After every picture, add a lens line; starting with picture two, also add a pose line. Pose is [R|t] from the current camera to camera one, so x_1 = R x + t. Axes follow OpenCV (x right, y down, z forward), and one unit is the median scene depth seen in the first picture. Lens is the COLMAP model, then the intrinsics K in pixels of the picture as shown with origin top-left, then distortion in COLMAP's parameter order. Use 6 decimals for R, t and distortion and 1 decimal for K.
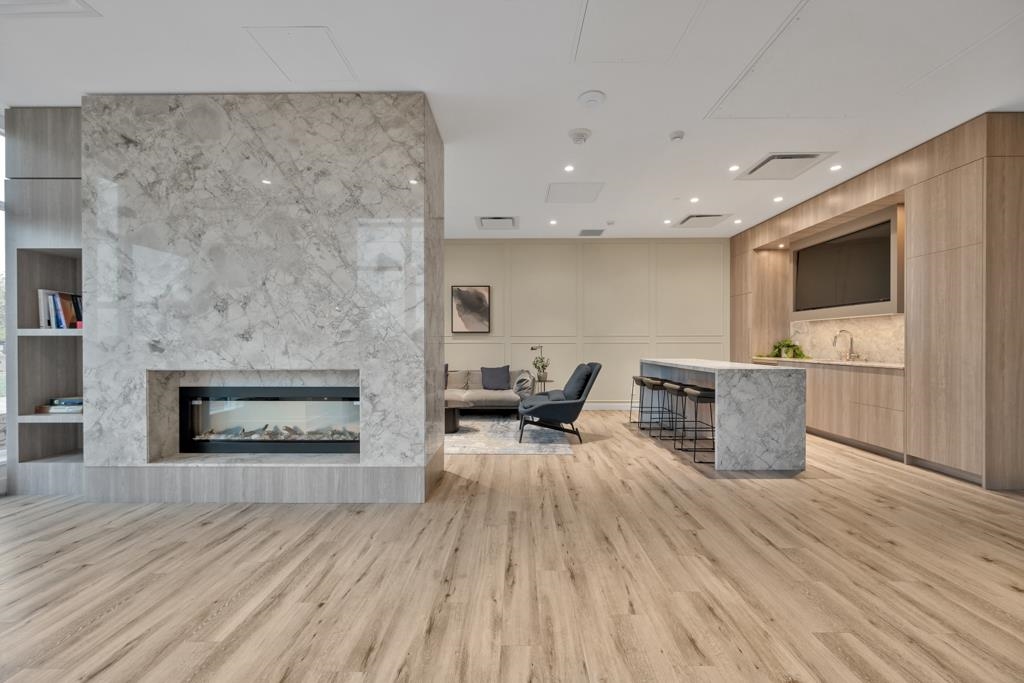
lens RADIAL K [[401.6, 0, 512.4], [0, 401.6, 344.6], [0, 0, 1]] dist [0.002566, 0.000600]
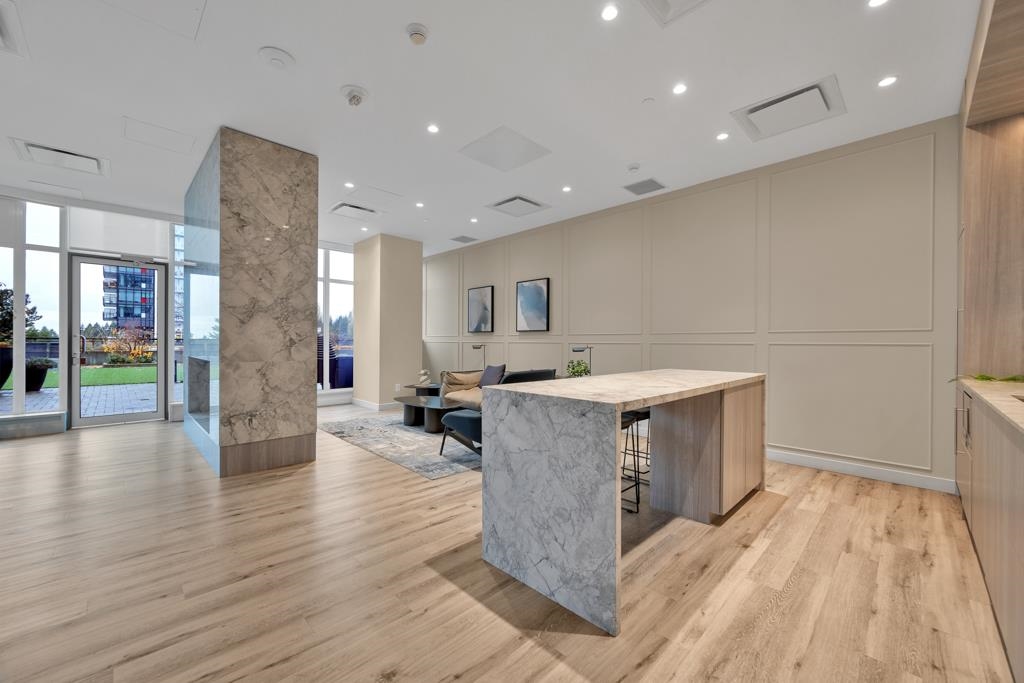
lens RADIAL K [[401.6, 0, 511.8], [0, 401.6, 342.6], [0, 0, 1]] dist [0.002566, 0.000600]
pose [[0.707398, 0.006339, -0.706787, 0.956786], [-0.011314, 0.999933, -0.002355, -0.003601], [0.706725, 0.009662, 0.707422, 0.613542]]
